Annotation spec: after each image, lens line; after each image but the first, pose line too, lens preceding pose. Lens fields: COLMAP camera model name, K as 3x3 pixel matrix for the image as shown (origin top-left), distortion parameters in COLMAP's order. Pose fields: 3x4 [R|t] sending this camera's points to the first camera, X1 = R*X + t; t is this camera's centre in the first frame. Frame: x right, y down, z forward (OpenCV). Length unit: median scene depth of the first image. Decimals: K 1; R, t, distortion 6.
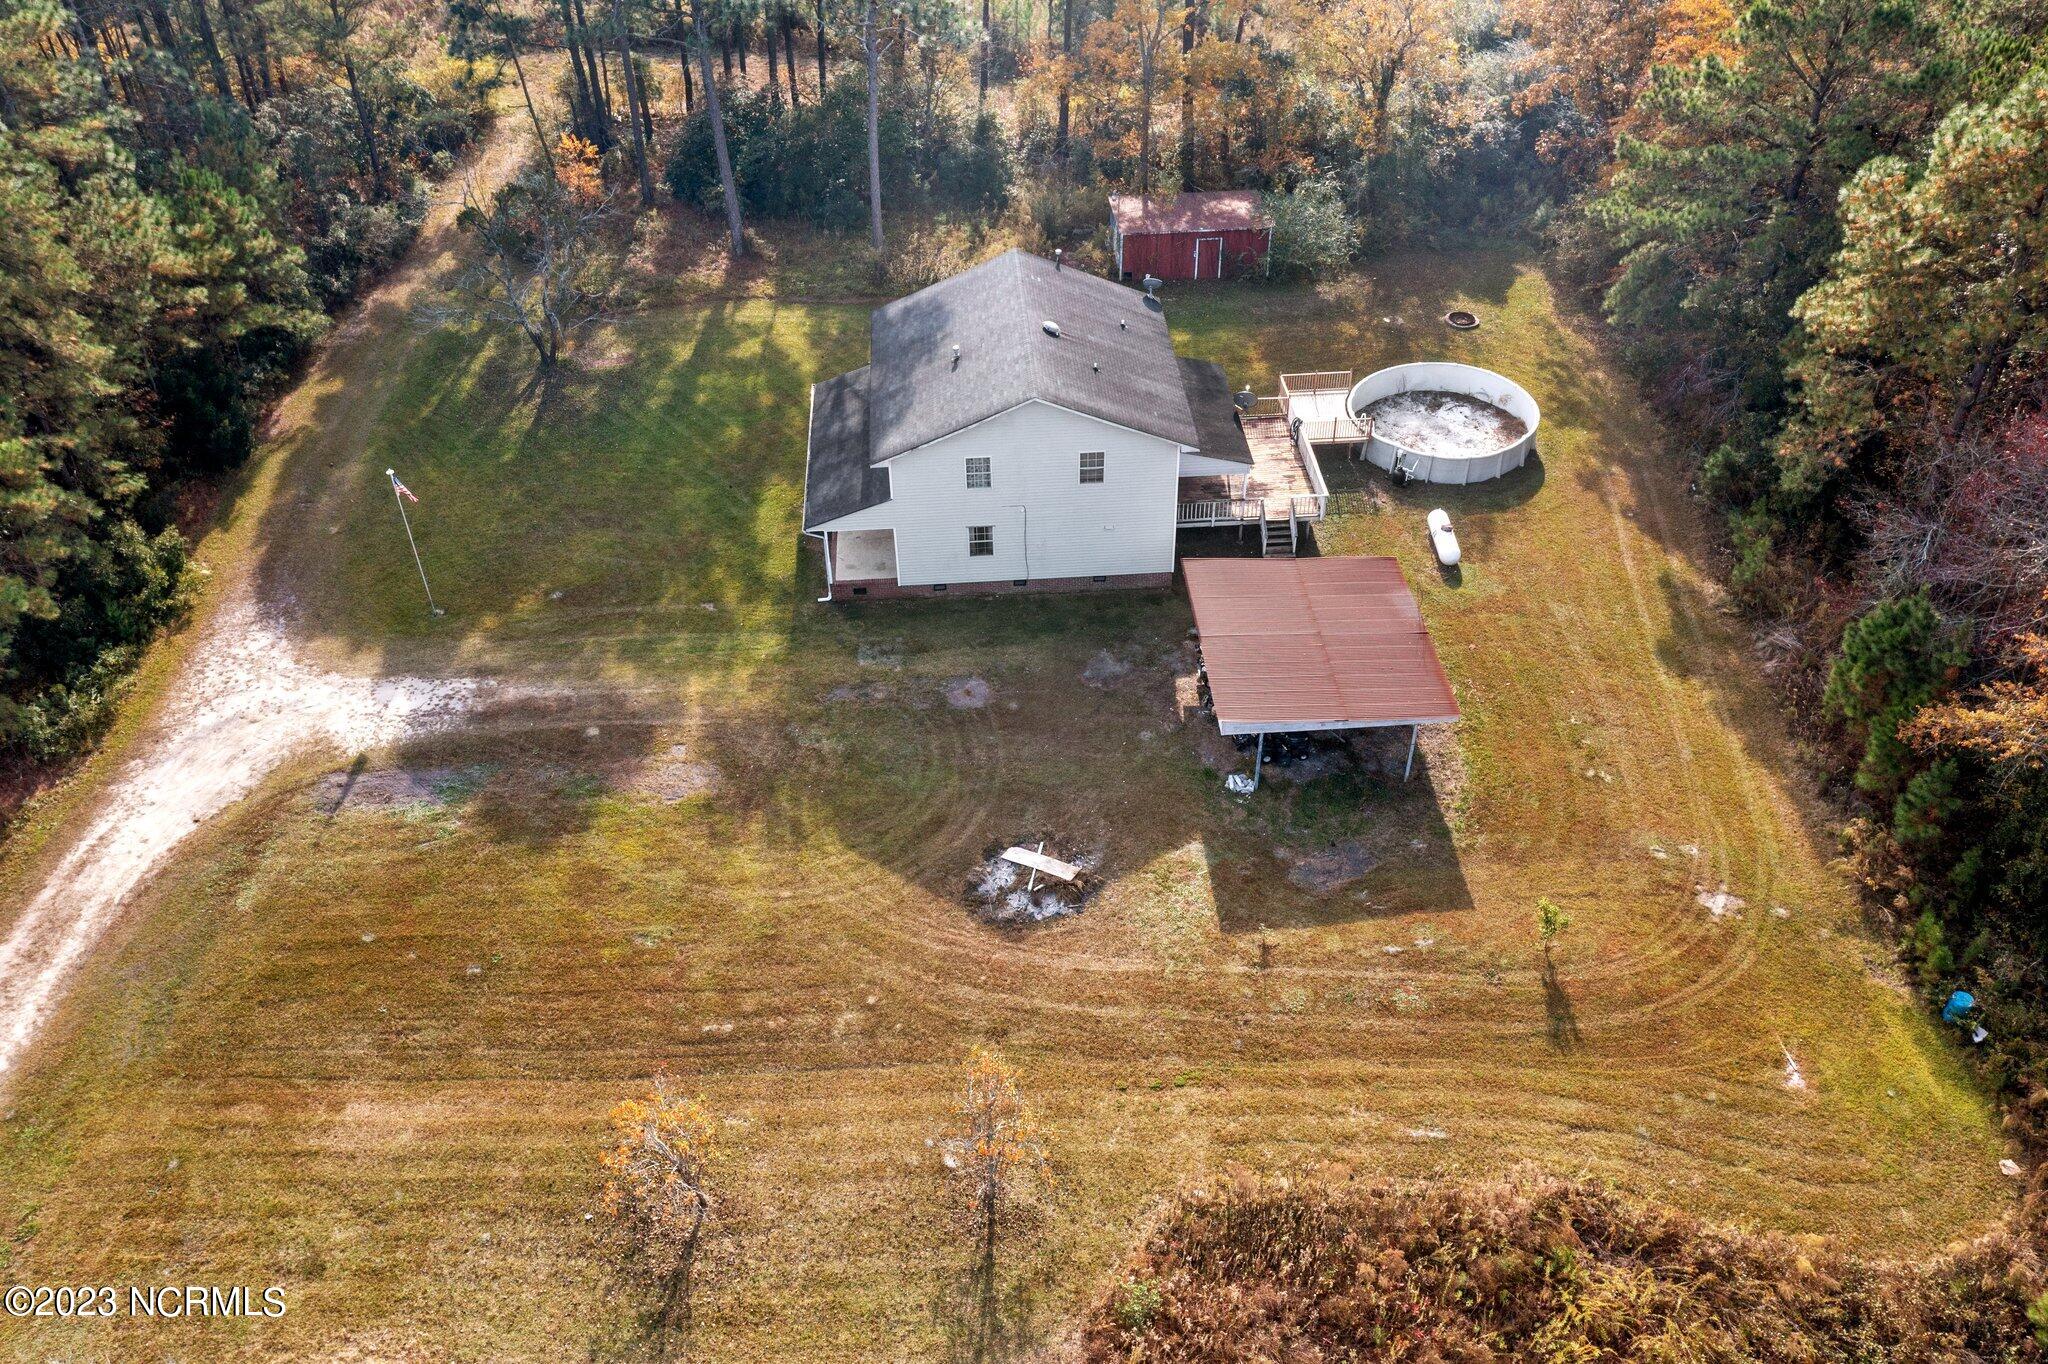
lens RADIAL K [[1635.7, 0, 1017.7], [0, 1635.7, 690.6], [0, 0, 1]] dist [-0.005439, 0.012700]
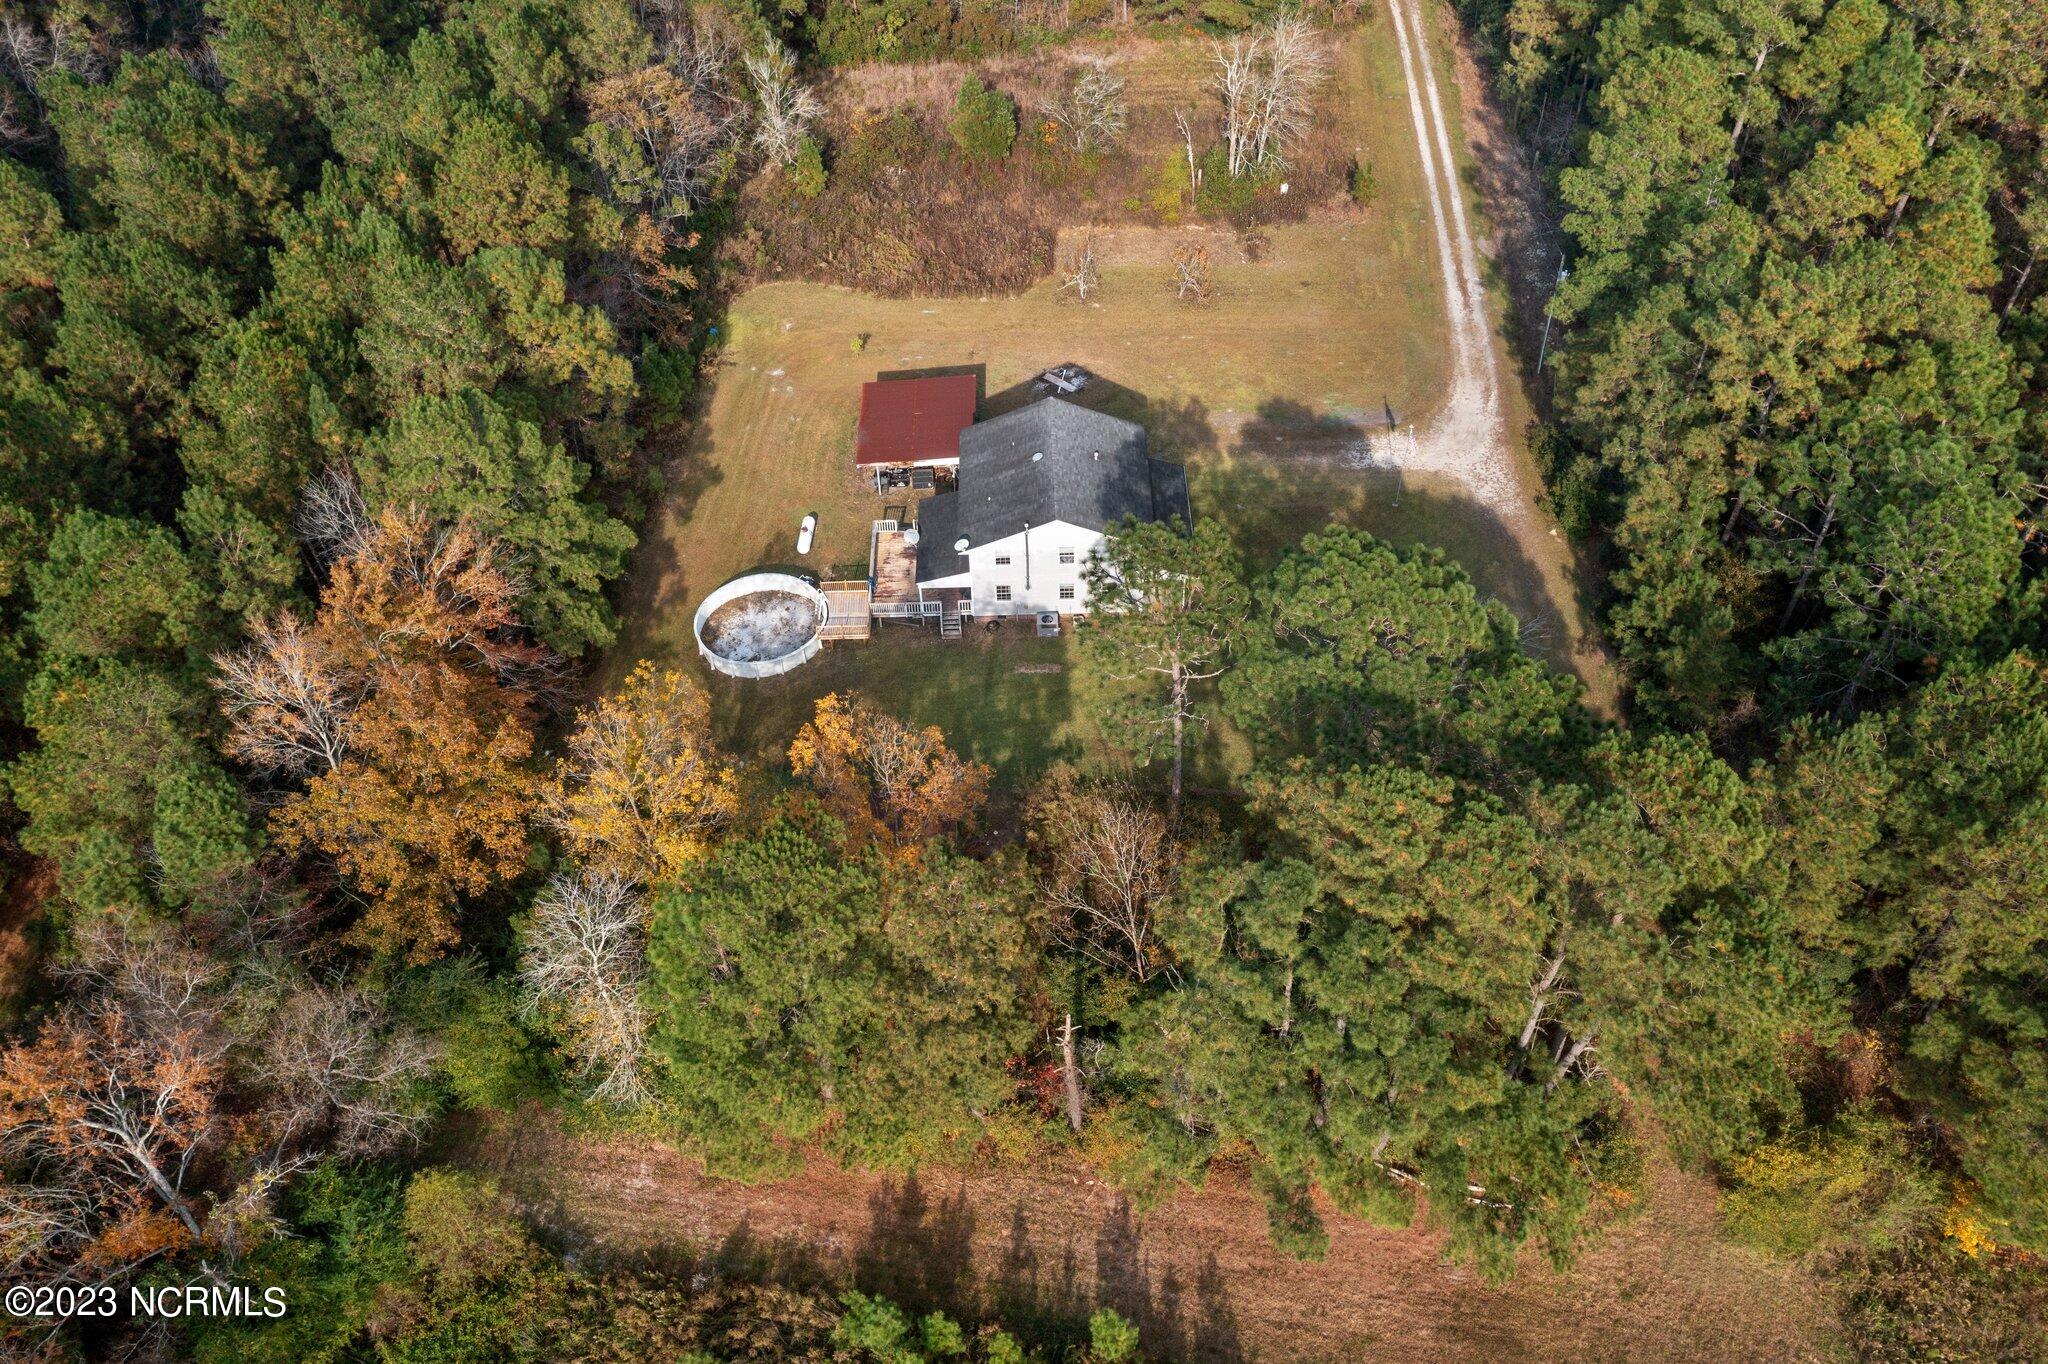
lens RADIAL K [[1623.2, 0, 1027.6], [0, 1623.2, 678.2], [0, 0, 1]] dist [-0.004504, 0.000141]
pose [[-0.998137, -0.007480, 0.060551, -0.072179], [0.060052, 0.054884, 0.996685, -1.887120], [-0.010778, 0.998465, -0.054332, 1.350996]]
